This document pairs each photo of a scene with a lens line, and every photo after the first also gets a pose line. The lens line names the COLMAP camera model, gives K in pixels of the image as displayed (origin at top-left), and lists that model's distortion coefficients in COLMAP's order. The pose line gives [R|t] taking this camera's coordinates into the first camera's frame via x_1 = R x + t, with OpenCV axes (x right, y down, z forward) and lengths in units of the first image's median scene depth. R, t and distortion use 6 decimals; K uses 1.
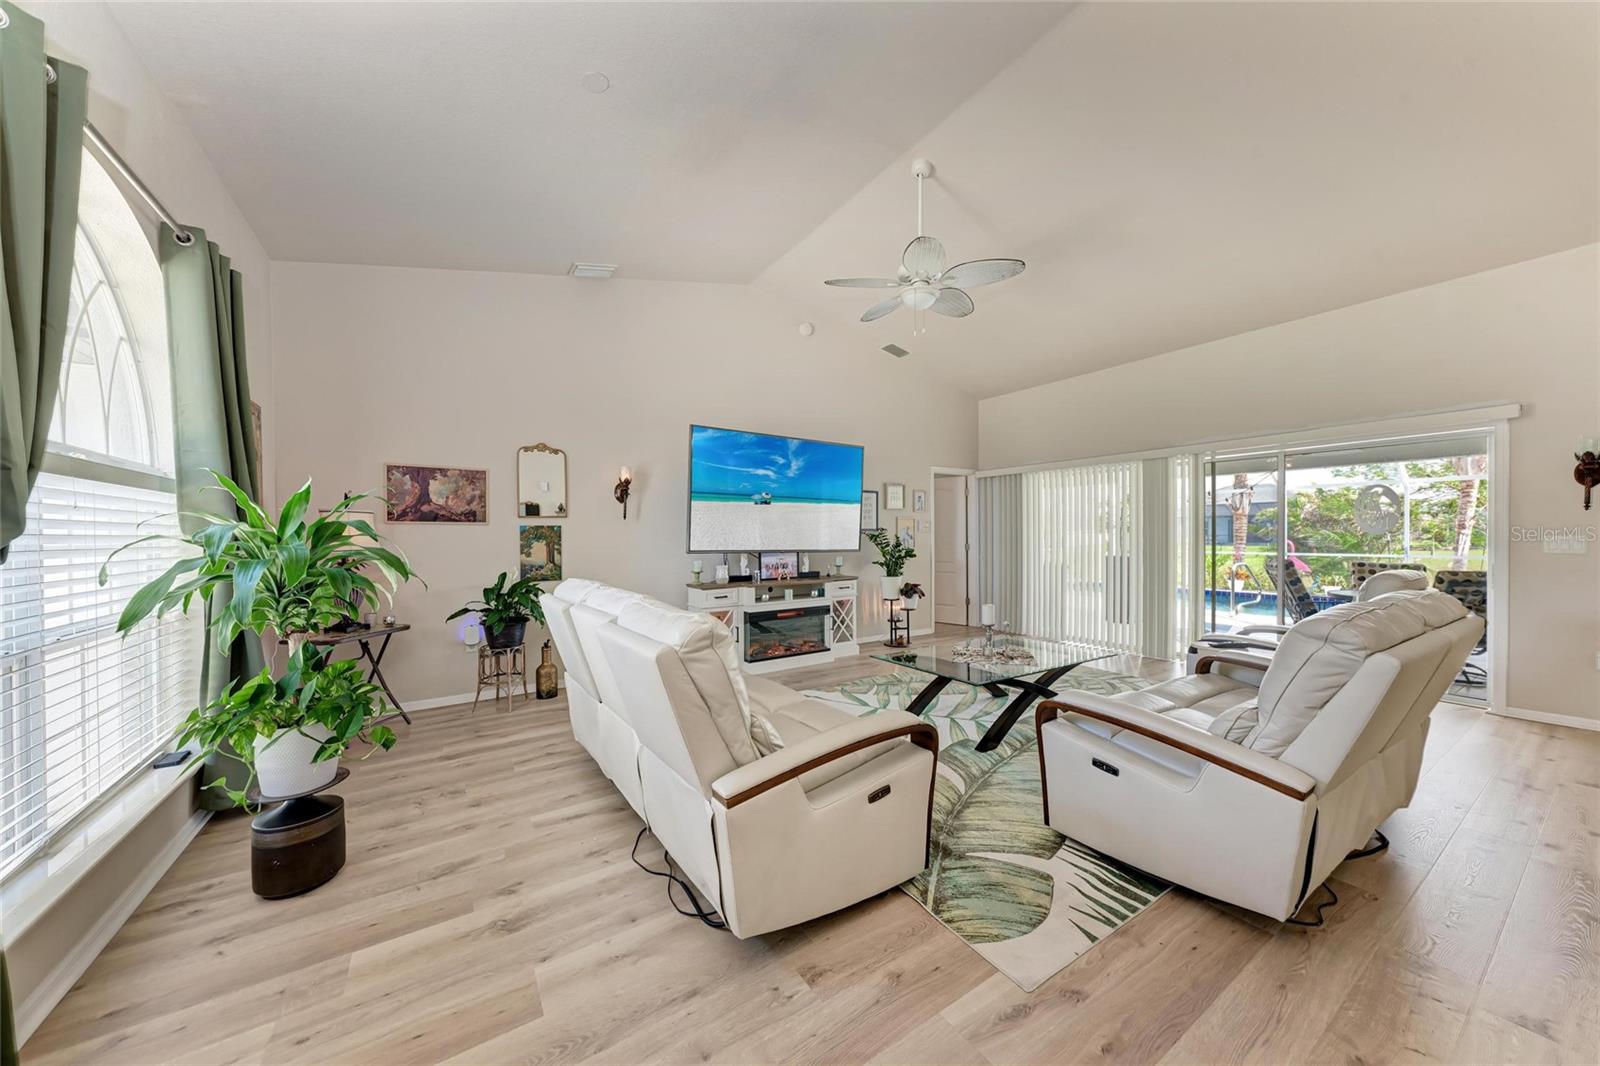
lens RADIAL K [[550.6, 0, 789.6], [0, 550.6, 530.1], [0, 0, 1]] dist [0.006958, -0.000514]
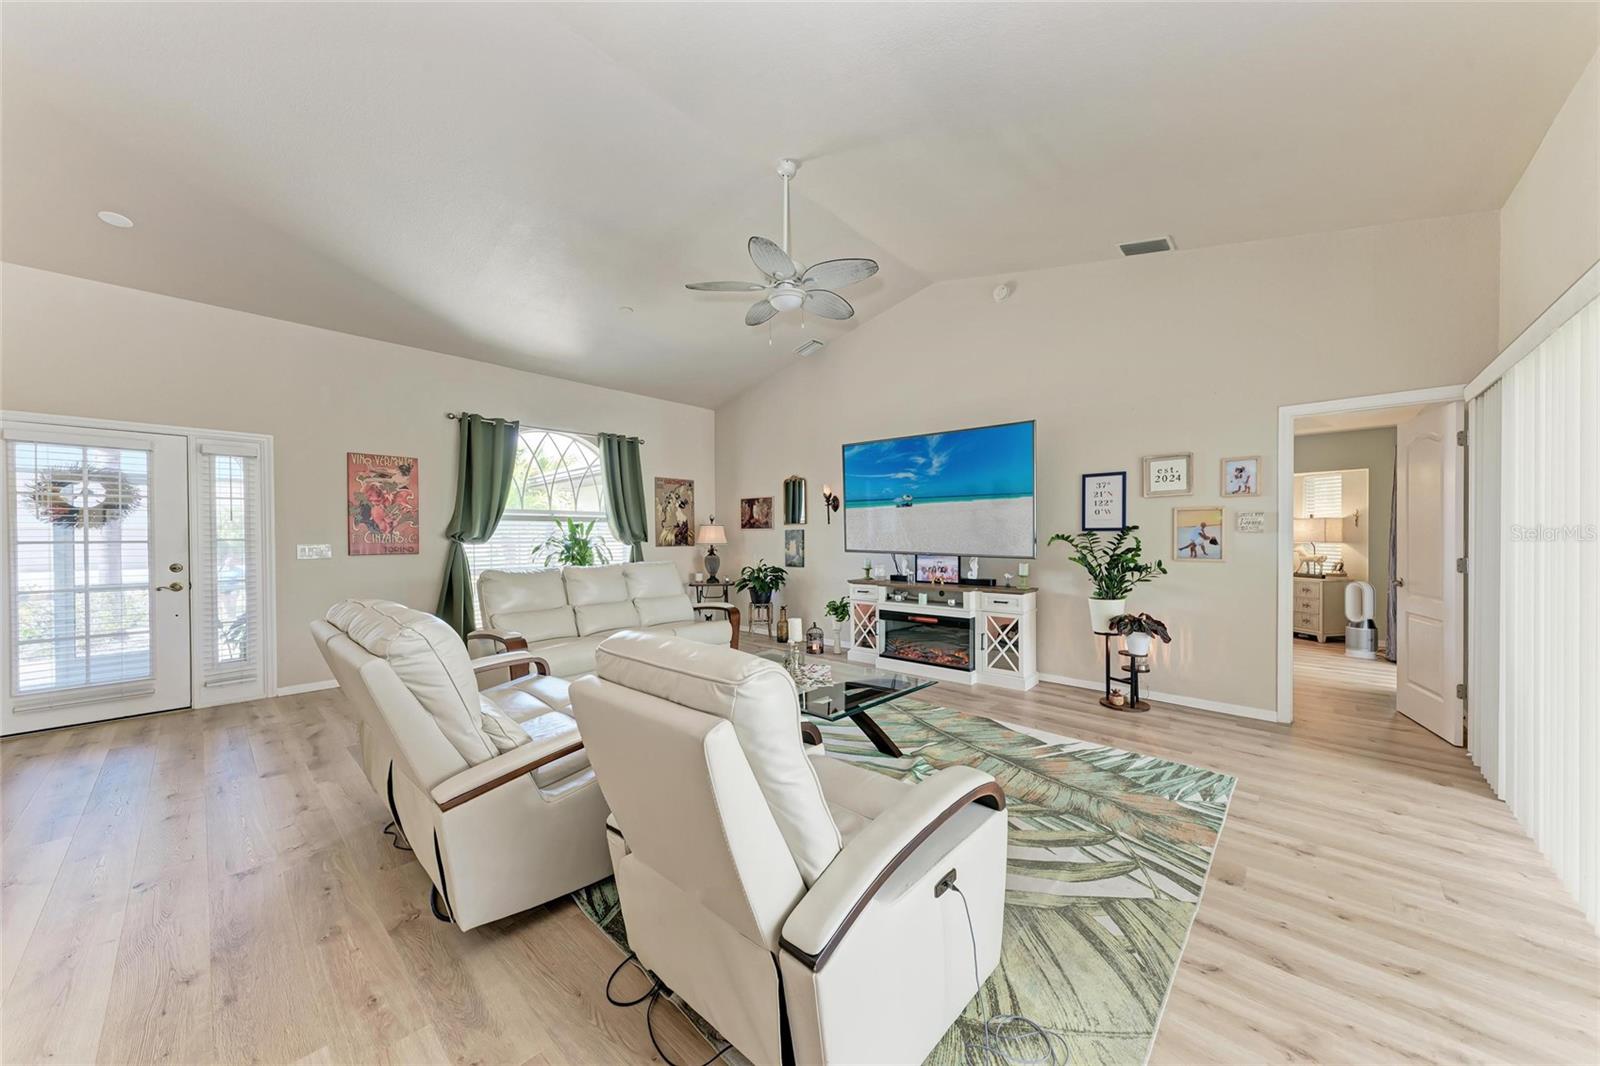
lens RADIAL K [[550.6, 0, 796.3], [0, 550.6, 538.0], [0, 0, 1]] dist [0.006958, -0.000514]
pose [[0.242481, 0.006552, -0.970134, 0.872432], [0.009378, 0.999915, 0.009097, -0.000228], [0.970111, -0.011304, 0.242399, 0.549542]]
